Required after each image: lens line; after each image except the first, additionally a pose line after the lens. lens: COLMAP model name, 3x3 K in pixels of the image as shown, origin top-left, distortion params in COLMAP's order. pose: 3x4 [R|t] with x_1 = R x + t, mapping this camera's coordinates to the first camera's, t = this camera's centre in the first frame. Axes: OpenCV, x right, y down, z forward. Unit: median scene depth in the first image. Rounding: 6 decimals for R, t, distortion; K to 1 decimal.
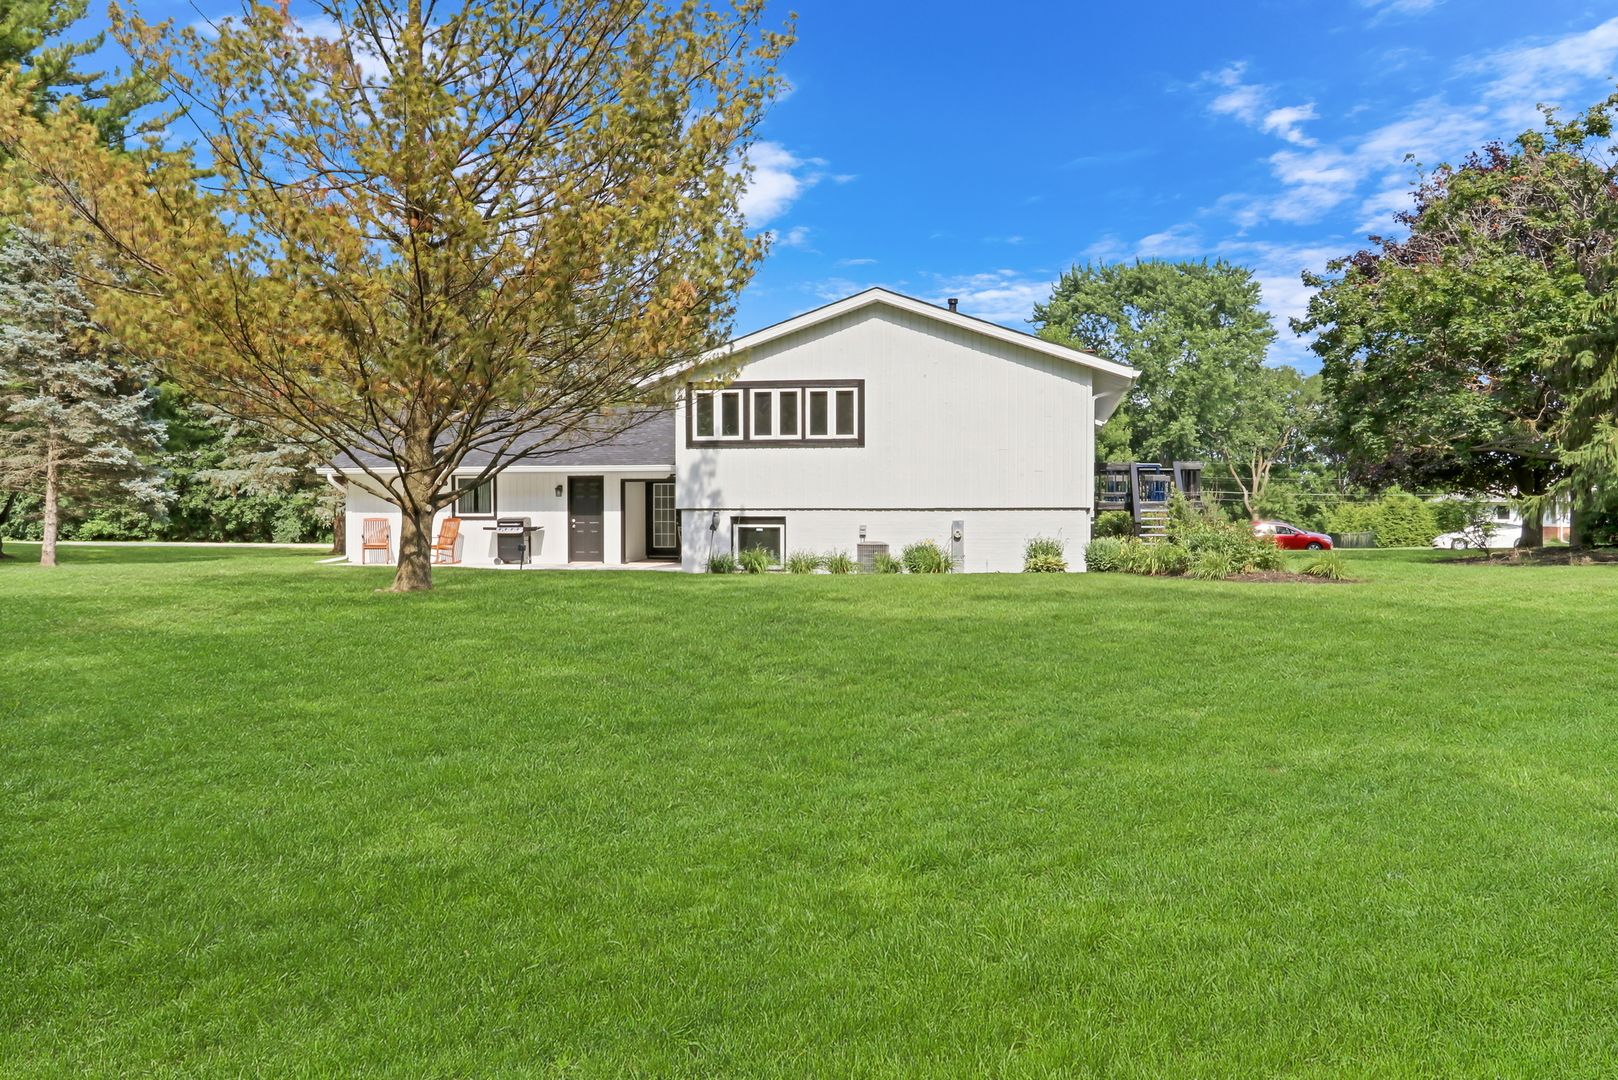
lens RADIAL K [[1398.9, 0, 809.0], [0, 1398.9, 540.0], [0, 0, 1]] dist [0.002797, -0.001964]
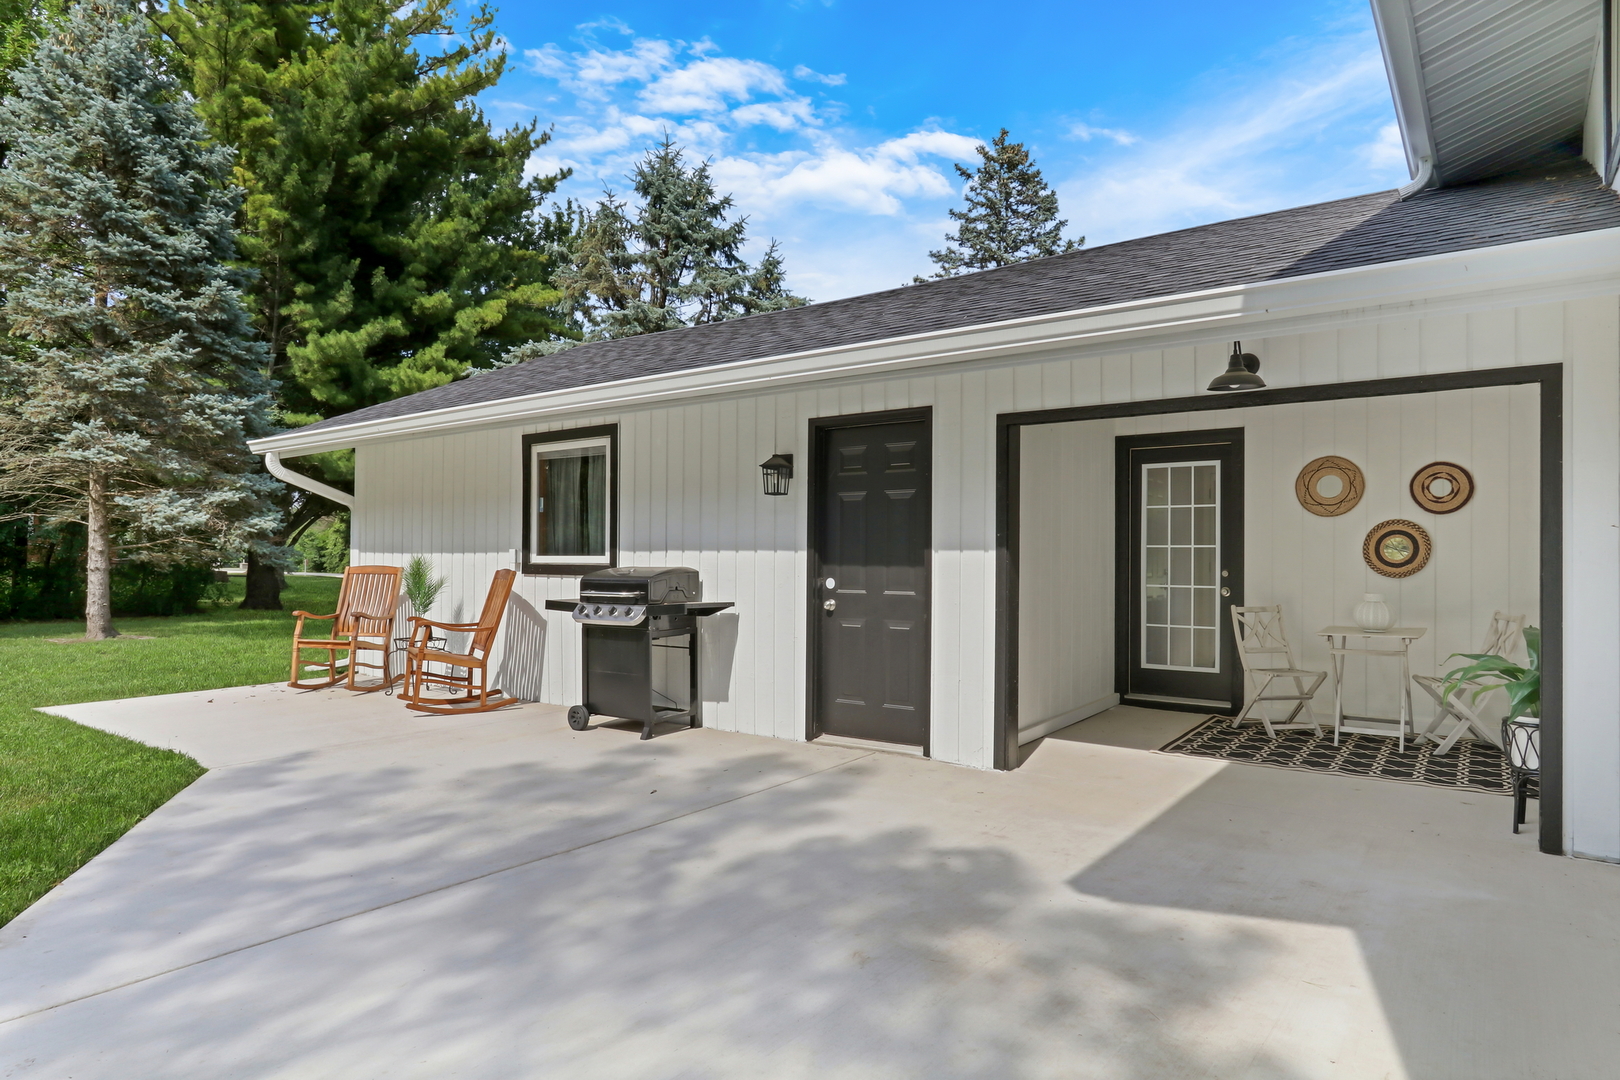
lens RADIAL K [[947.4, 0, 810.0], [0, 947.4, 540.0], [0, 0, 1]] dist [0.000373, 0.000053]
pose [[0.912489, 0.000566, -0.409102, -0.101918], [-0.020131, 0.998850, -0.043518, -0.015073], [0.408606, 0.047945, 0.911451, 0.876197]]
